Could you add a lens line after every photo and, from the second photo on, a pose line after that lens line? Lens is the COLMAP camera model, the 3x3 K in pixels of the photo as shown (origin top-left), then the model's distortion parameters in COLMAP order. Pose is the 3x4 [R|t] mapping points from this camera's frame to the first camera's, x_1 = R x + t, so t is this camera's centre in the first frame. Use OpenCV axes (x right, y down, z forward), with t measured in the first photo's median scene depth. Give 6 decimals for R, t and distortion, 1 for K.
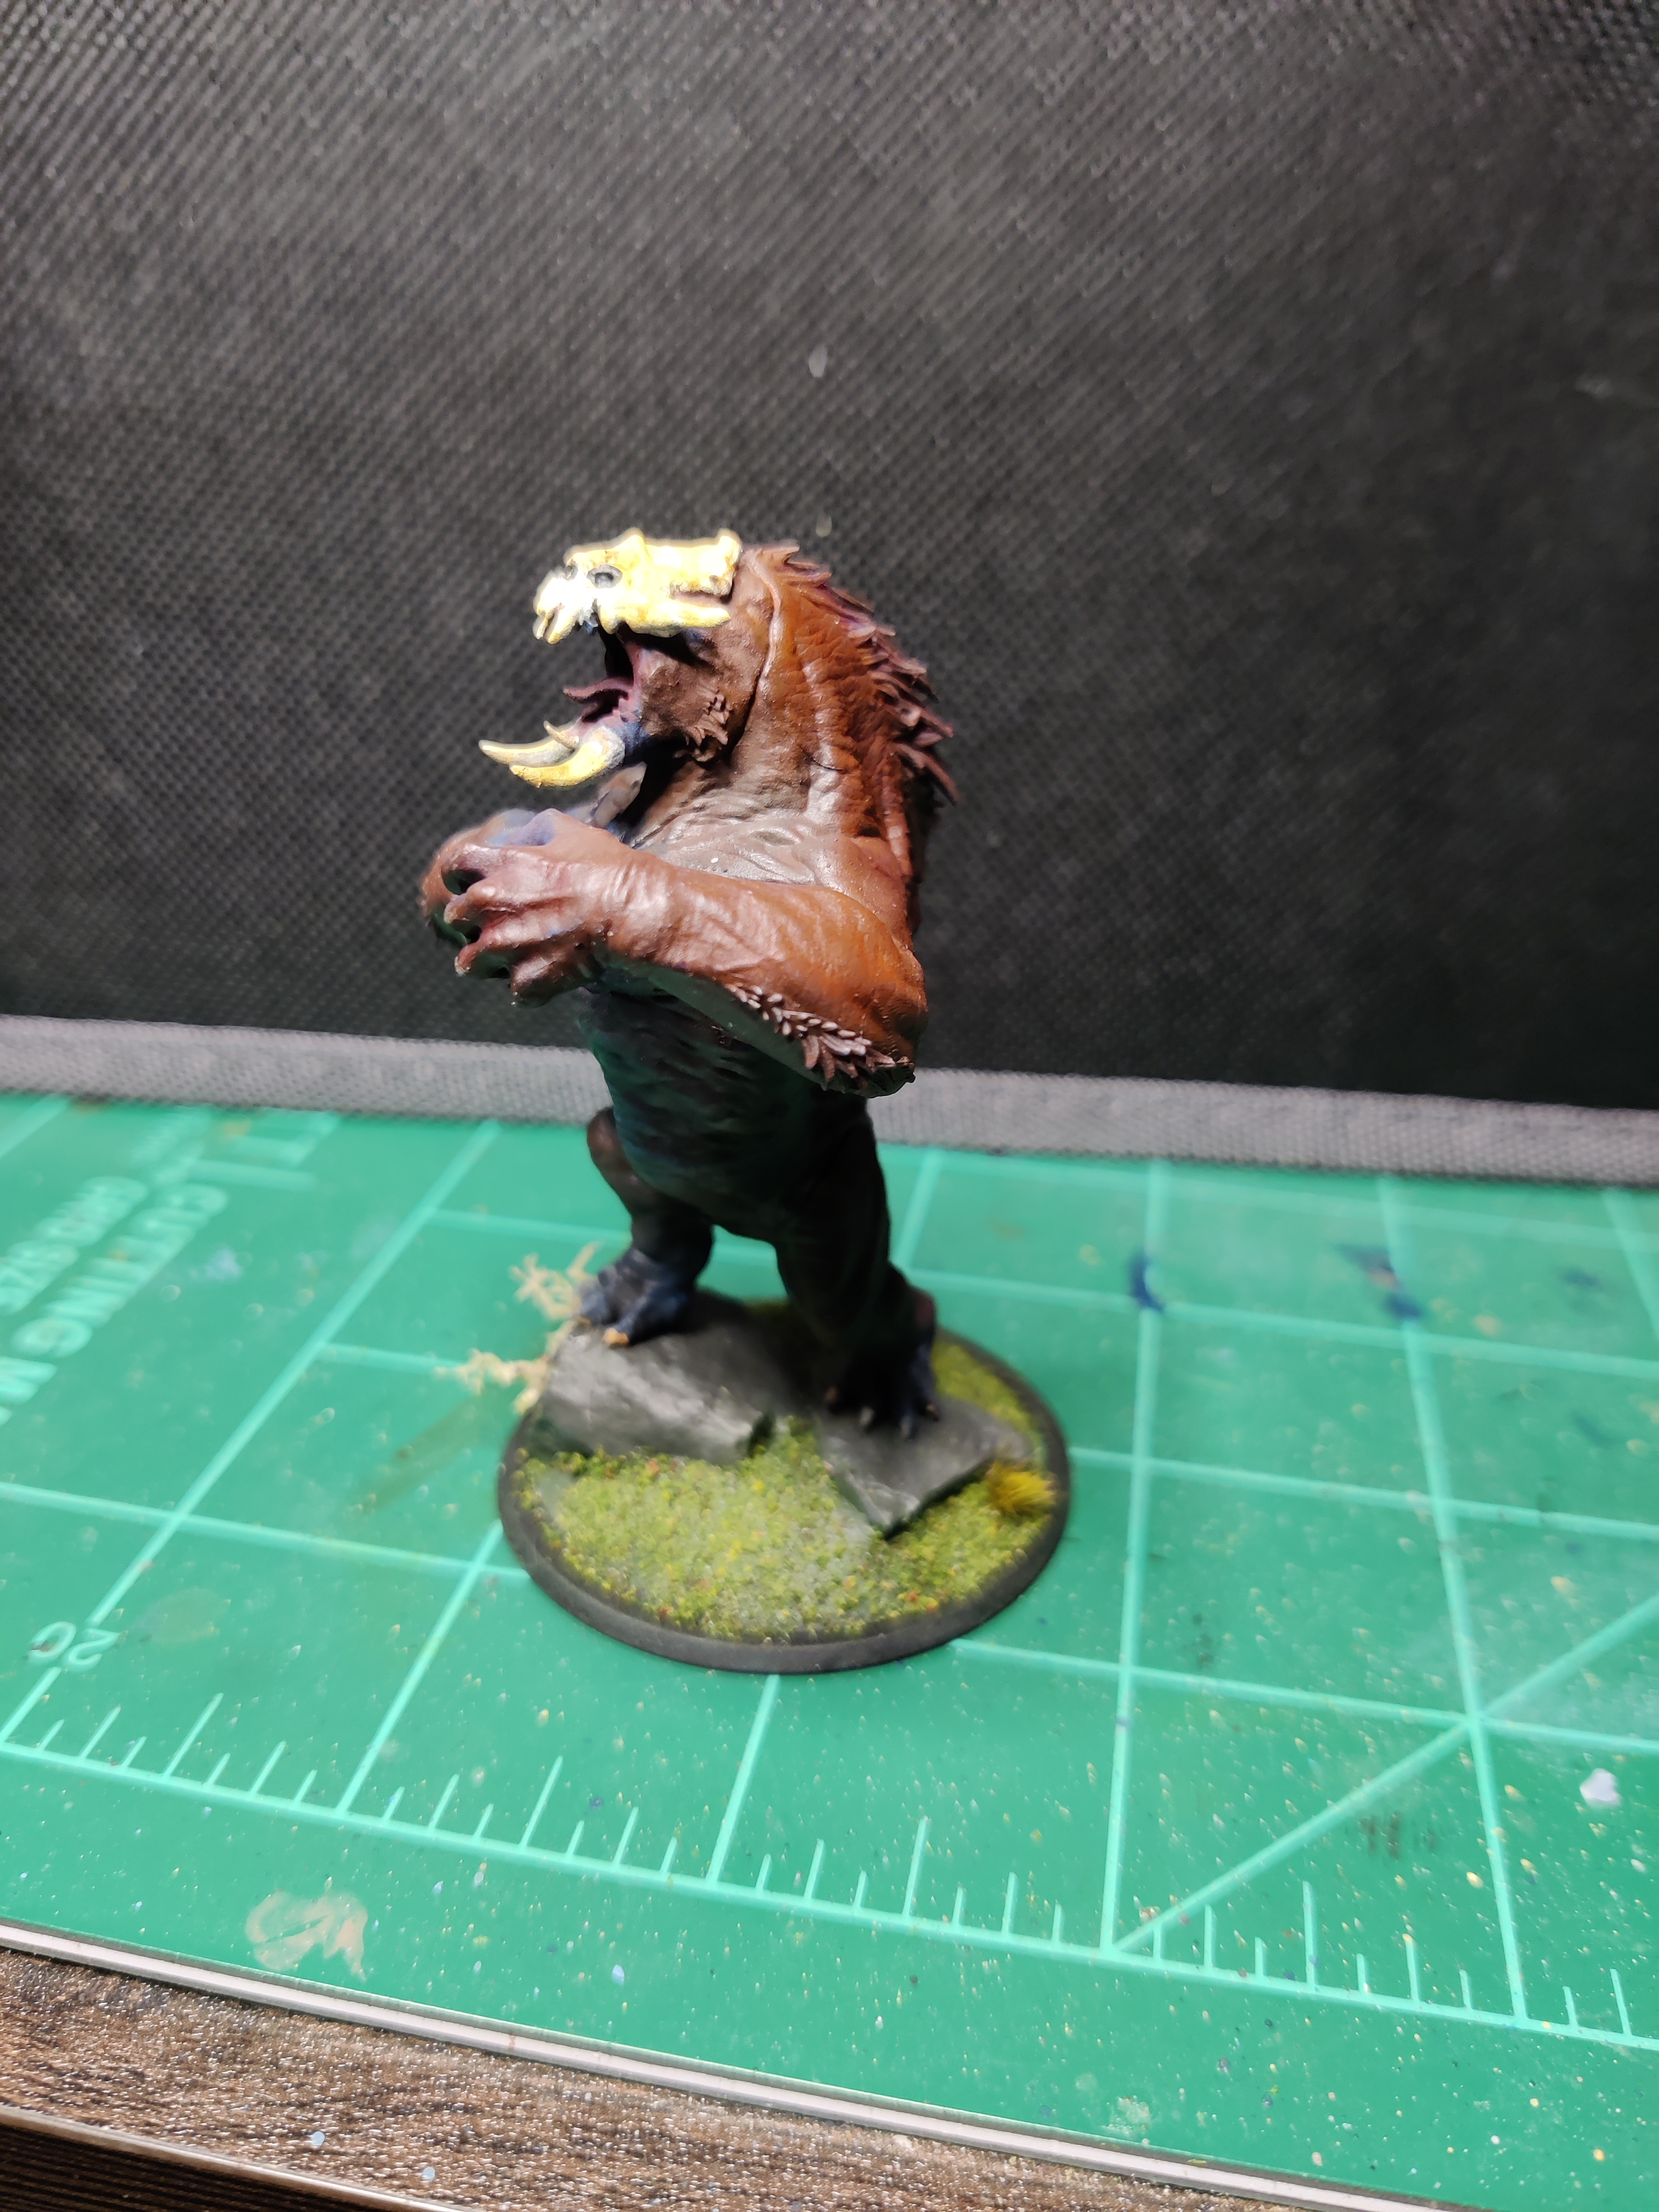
lens RADIAL K [[1791.9, 0, 884.5], [0, 1791.9, 1109.2], [0, 0, 1]] dist [-0.059644, 0.002340]
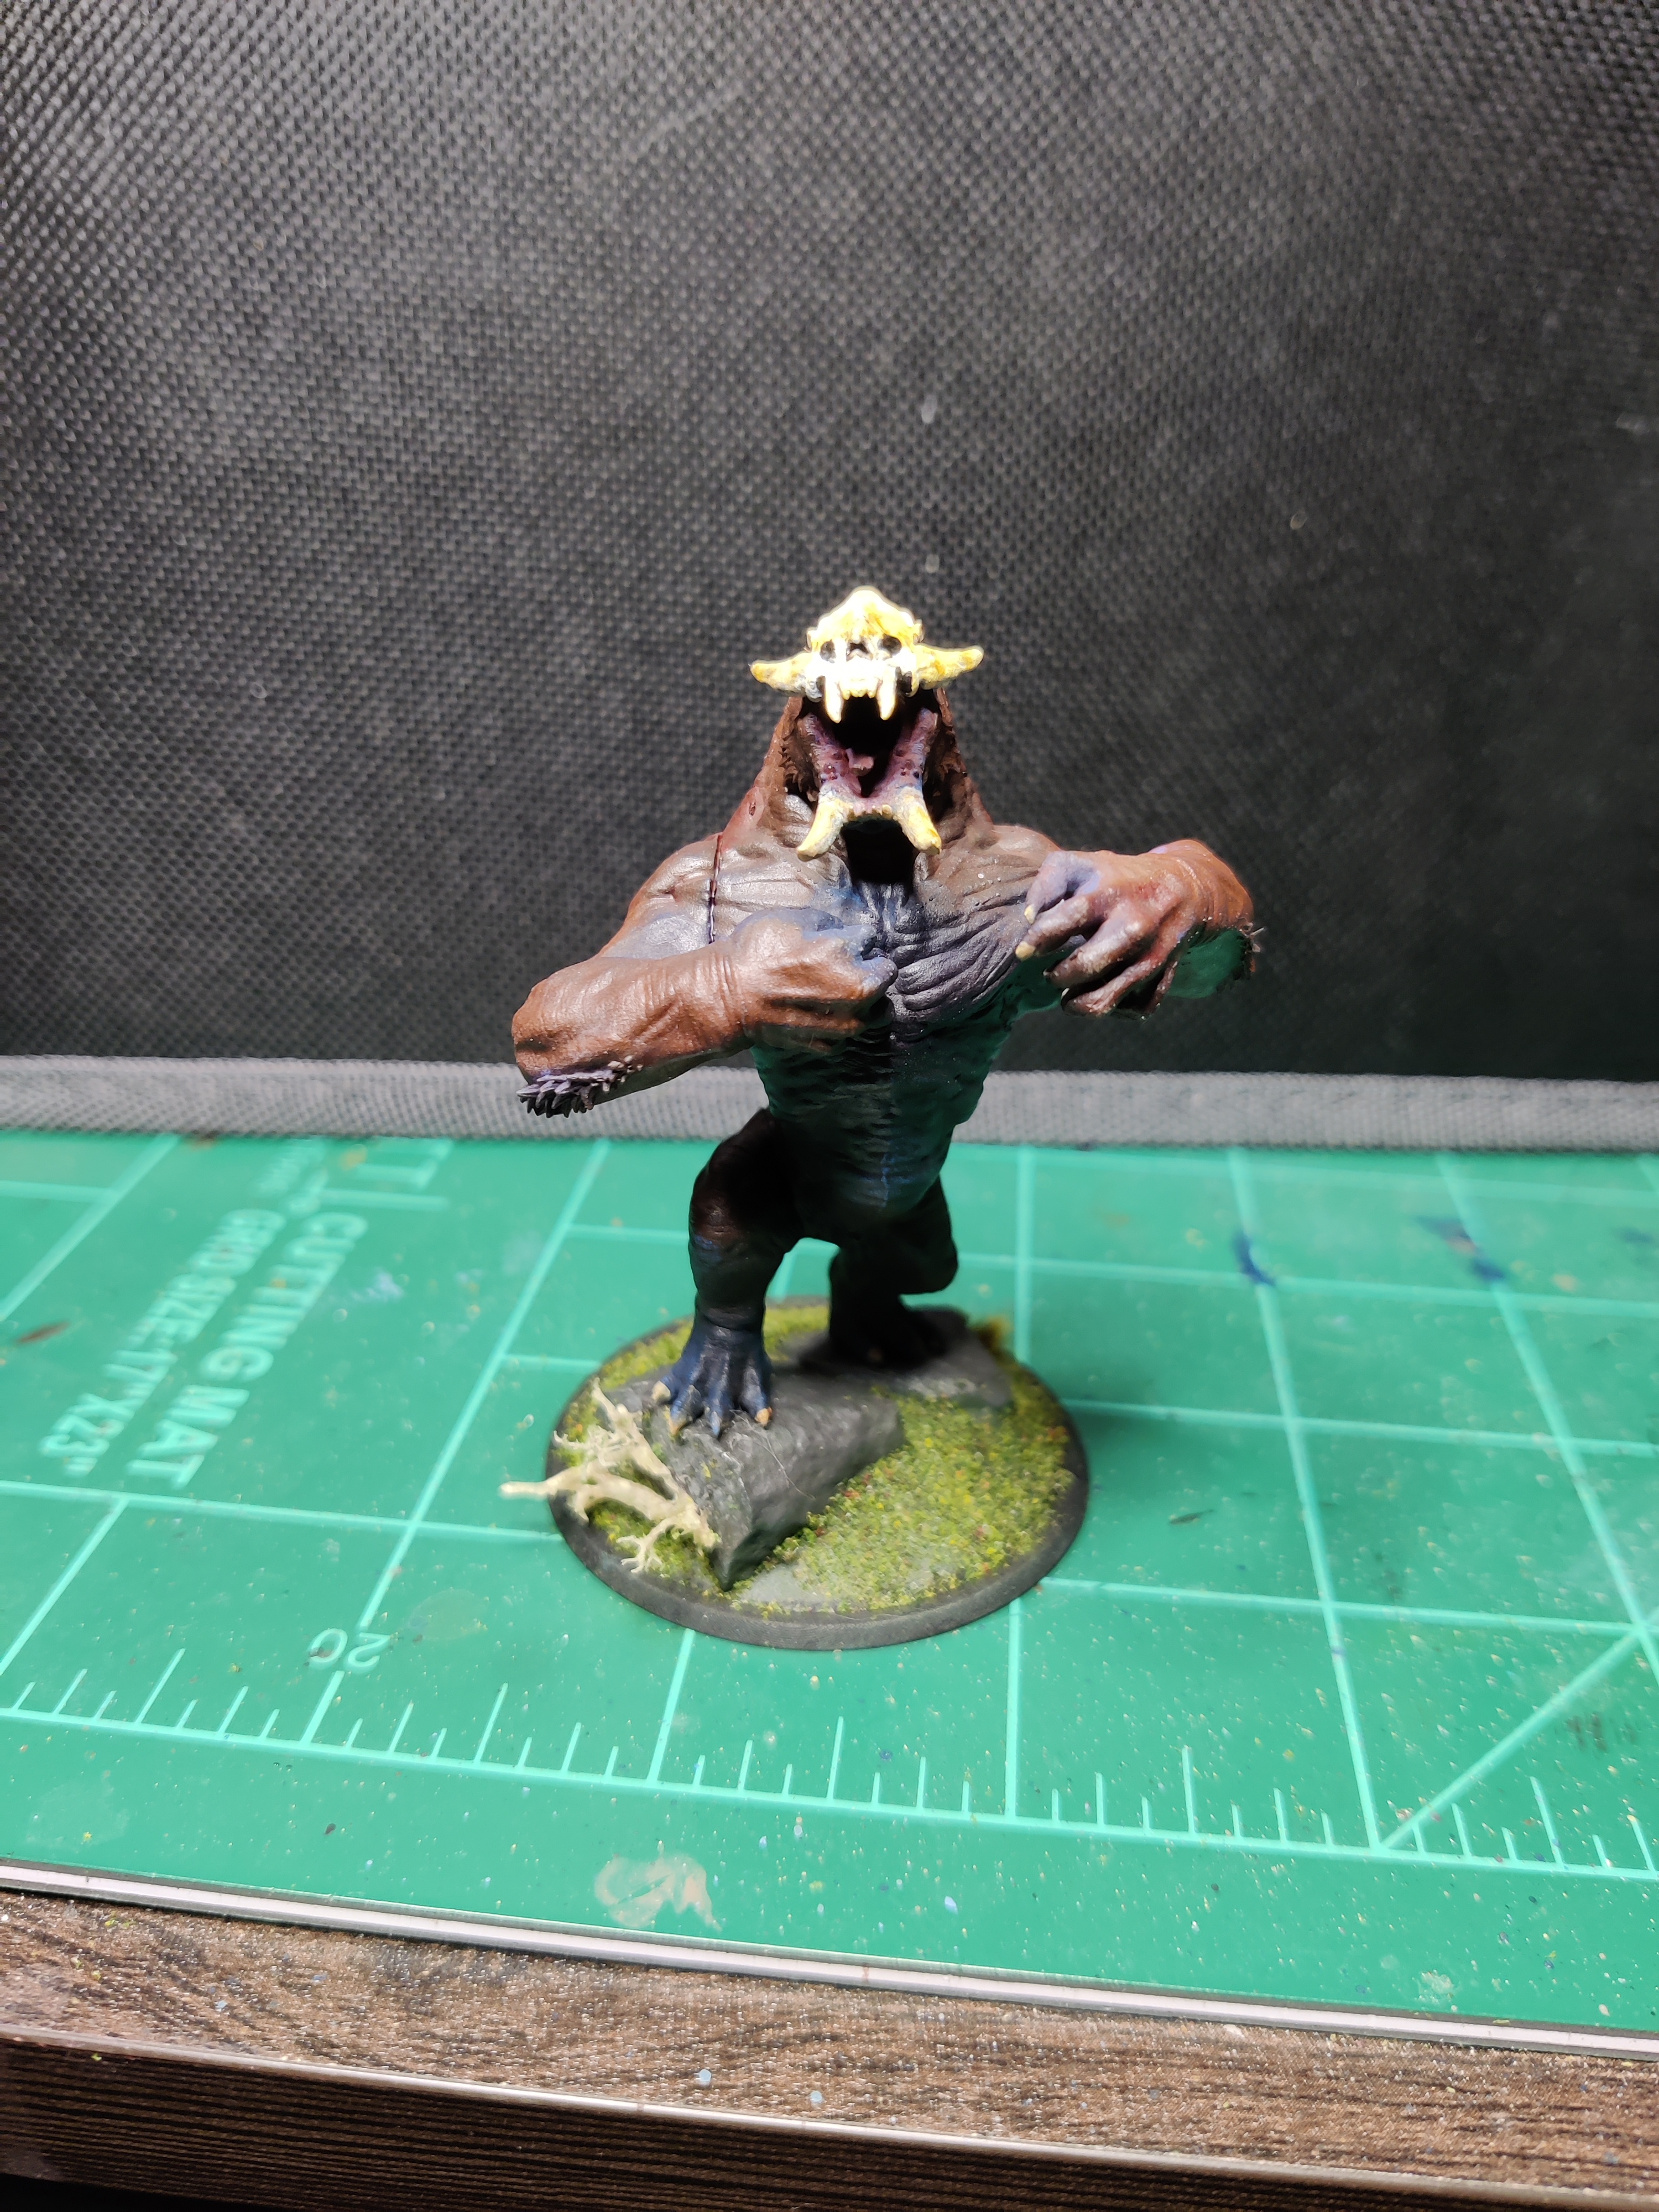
lens RADIAL K [[1791.9, 0, 881.0], [0, 1791.9, 1105.9], [0, 0, 1]] dist [-0.059644, 0.002340]
pose [[0.996302, -0.043201, 0.074270, -0.173447], [0.043966, 0.998995, -0.008694, 0.004749], [-0.073820, 0.011927, 0.997200, -0.061063]]
